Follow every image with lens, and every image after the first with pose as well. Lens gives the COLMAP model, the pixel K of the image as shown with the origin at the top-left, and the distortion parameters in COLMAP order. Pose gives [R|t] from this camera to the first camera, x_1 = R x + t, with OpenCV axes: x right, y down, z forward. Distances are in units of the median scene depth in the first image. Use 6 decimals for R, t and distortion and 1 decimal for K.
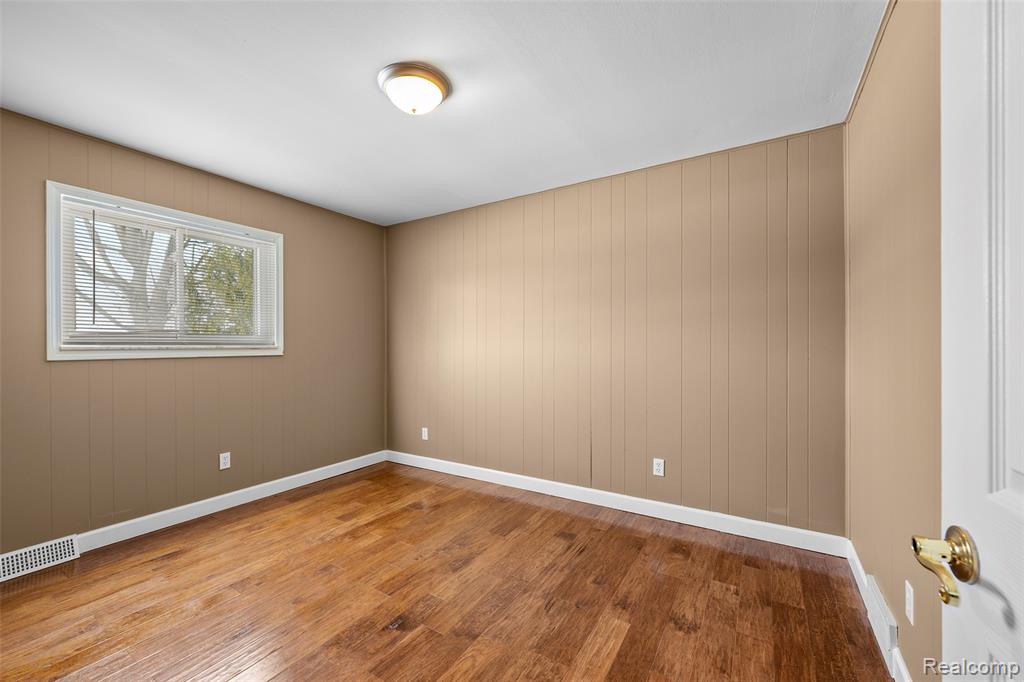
lens RADIAL K [[412.6, 0, 509.2], [0, 412.6, 354.5], [0, 0, 1]] dist [0.000208, -0.000133]
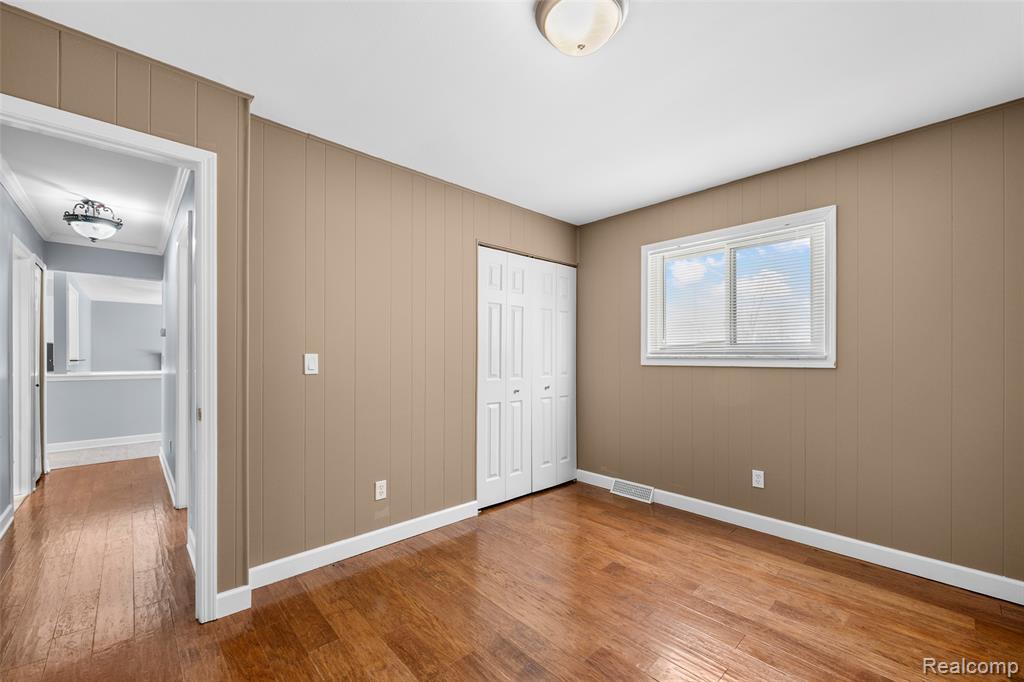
lens RADIAL K [[412.6, 0, 509.2], [0, 412.6, 354.5], [0, 0, 1]] dist [0.000208, -0.000133]
pose [[-0.268784, 0.001775, -0.963199, 0.390872], [-0.015764, 0.999856, 0.006242, -0.021272], [0.963071, 0.016862, -0.268717, 0.767252]]
